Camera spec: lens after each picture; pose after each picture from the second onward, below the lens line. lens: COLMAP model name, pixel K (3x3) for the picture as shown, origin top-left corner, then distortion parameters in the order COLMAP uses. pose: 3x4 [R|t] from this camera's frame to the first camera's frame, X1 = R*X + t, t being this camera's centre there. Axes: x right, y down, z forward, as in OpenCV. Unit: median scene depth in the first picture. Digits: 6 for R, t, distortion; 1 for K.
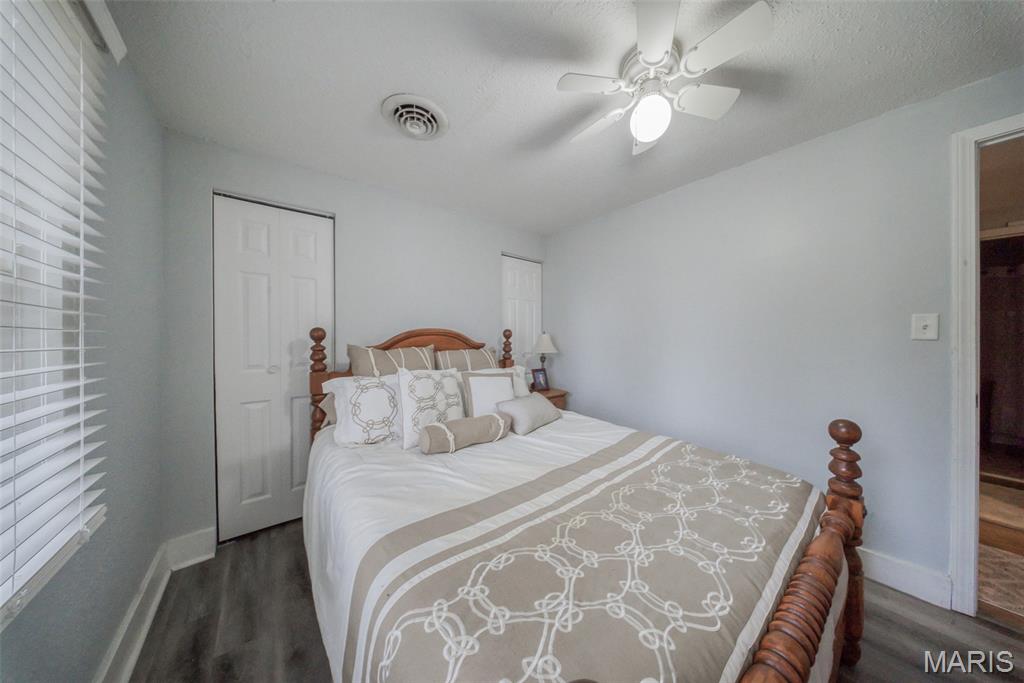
lens RADIAL K [[305.8, 0, 516.8], [0, 305.8, 343.2], [0, 0, 1]] dist [0.000110, -0.000011]
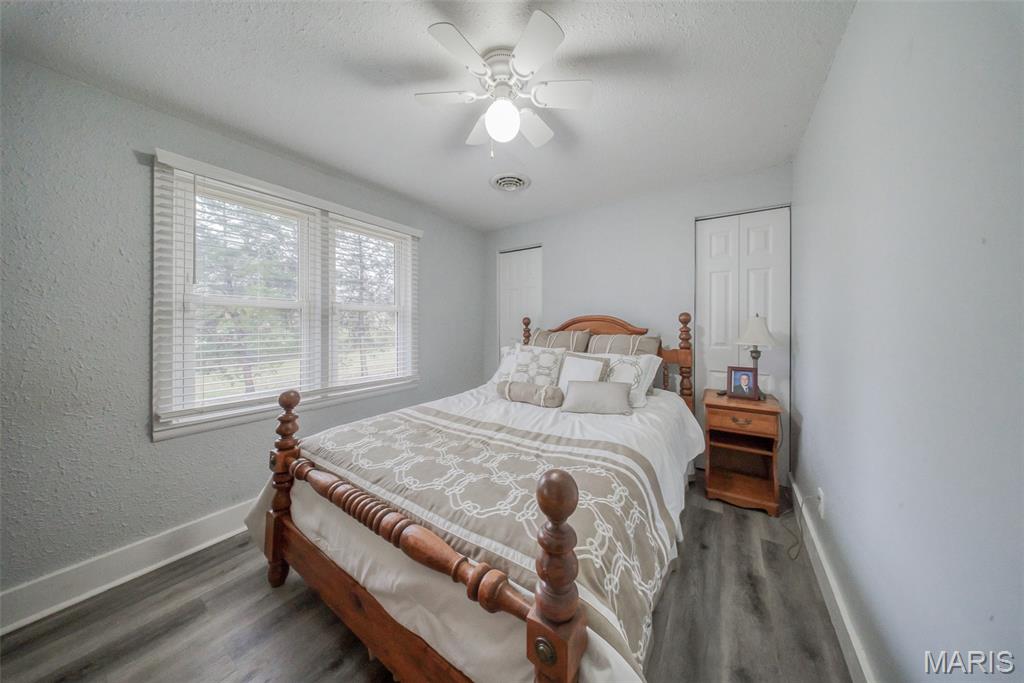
lens RADIAL K [[305.8, 0, 516.8], [0, 305.8, 343.2], [0, 0, 1]] dist [0.000110, -0.000011]
pose [[0.285014, 0.067753, -0.956126, 1.054717], [-0.010869, 0.997663, 0.067456, -0.024265], [0.958462, -0.008833, 0.285084, 0.519905]]
